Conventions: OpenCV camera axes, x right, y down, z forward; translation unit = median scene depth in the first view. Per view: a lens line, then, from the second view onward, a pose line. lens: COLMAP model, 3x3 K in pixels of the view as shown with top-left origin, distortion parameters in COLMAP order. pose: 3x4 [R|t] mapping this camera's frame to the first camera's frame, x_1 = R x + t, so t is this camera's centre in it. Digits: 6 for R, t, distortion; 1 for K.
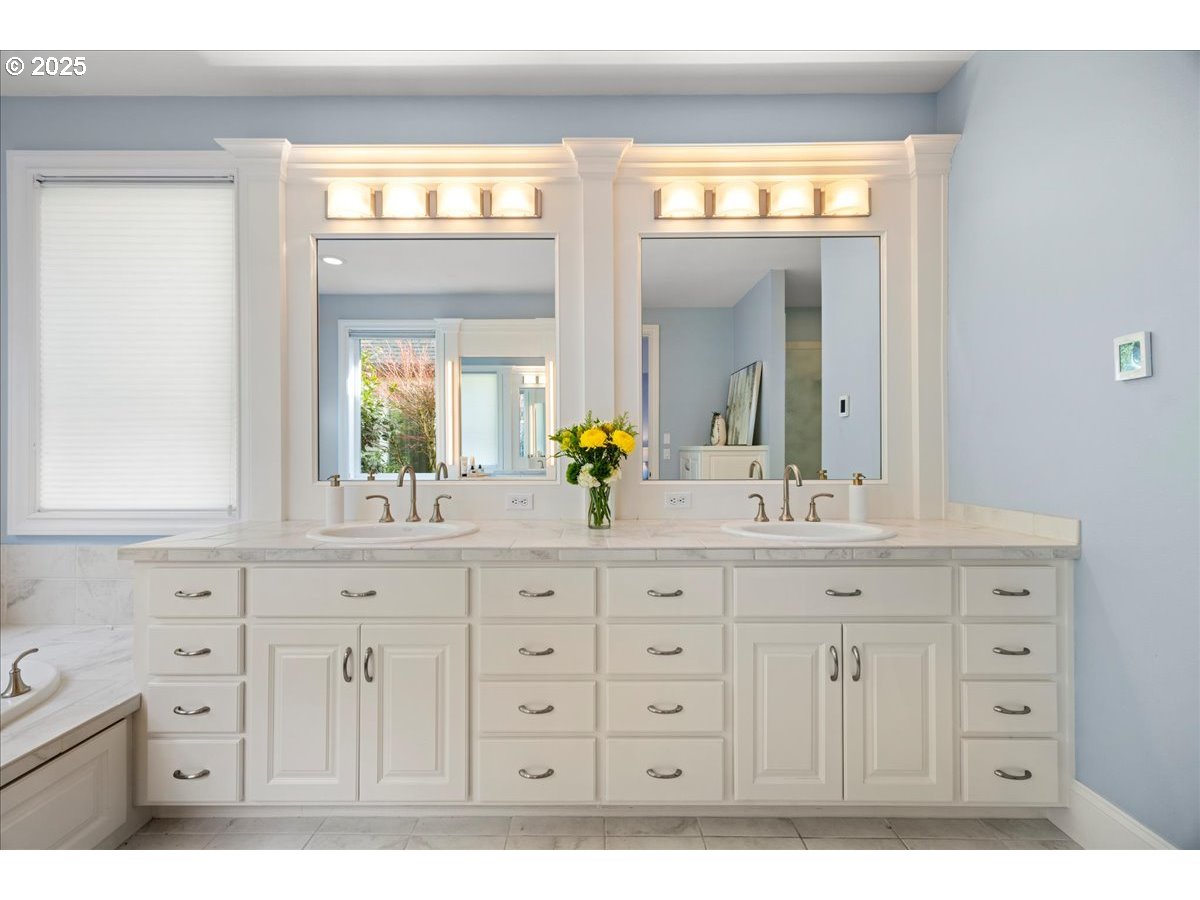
lens RADIAL K [[479.9, 0, 600.0], [0, 479.9, 450.0], [0, 0, 1]] dist [0.002335, 0.000171]
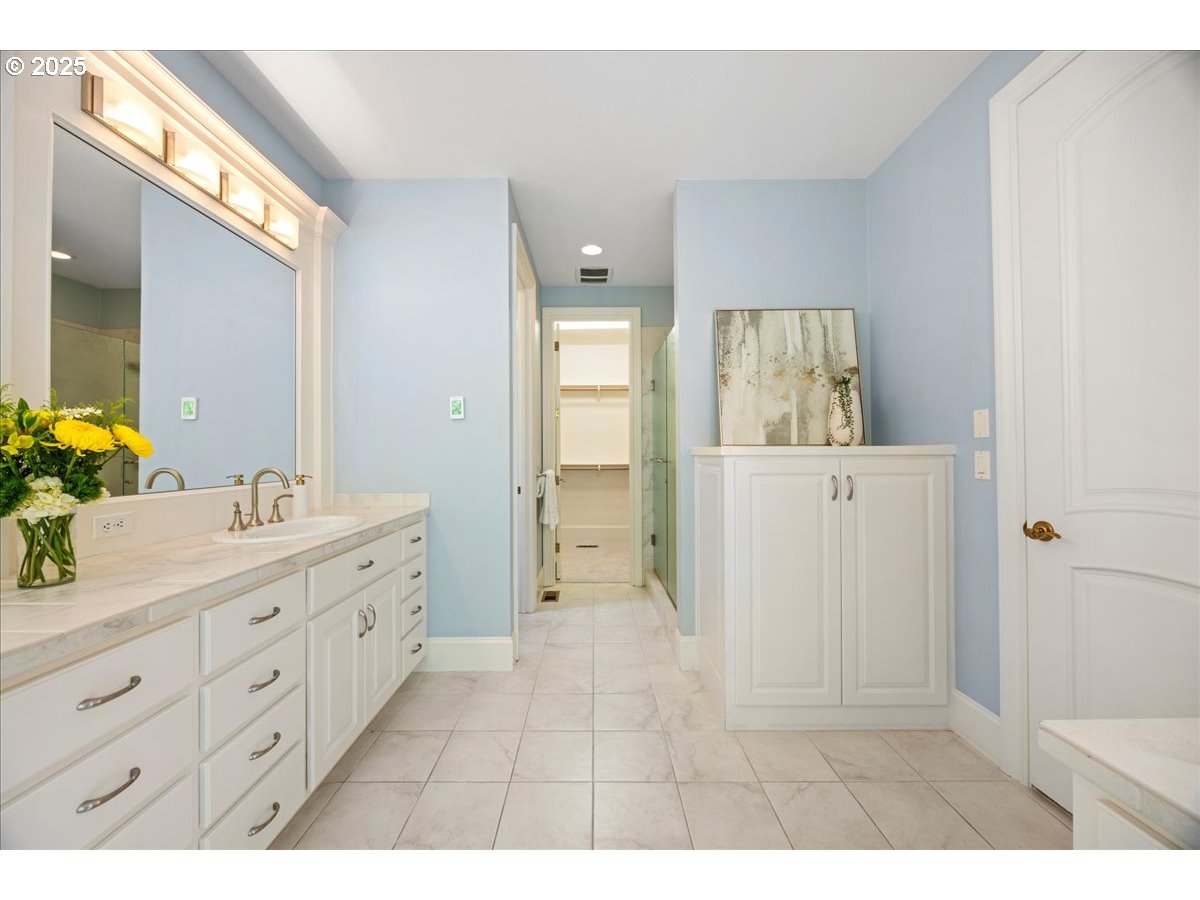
lens RADIAL K [[429.2, 0, 600.0], [0, 429.2, 450.0], [0, 0, 1]] dist [-0.000486, -0.000050]
pose [[-0.004860, 0.010964, 0.999928, -0.505694], [0.005008, 0.999928, -0.010939, 0.004274], [-0.999976, 0.004954, -0.004915, 0.297277]]
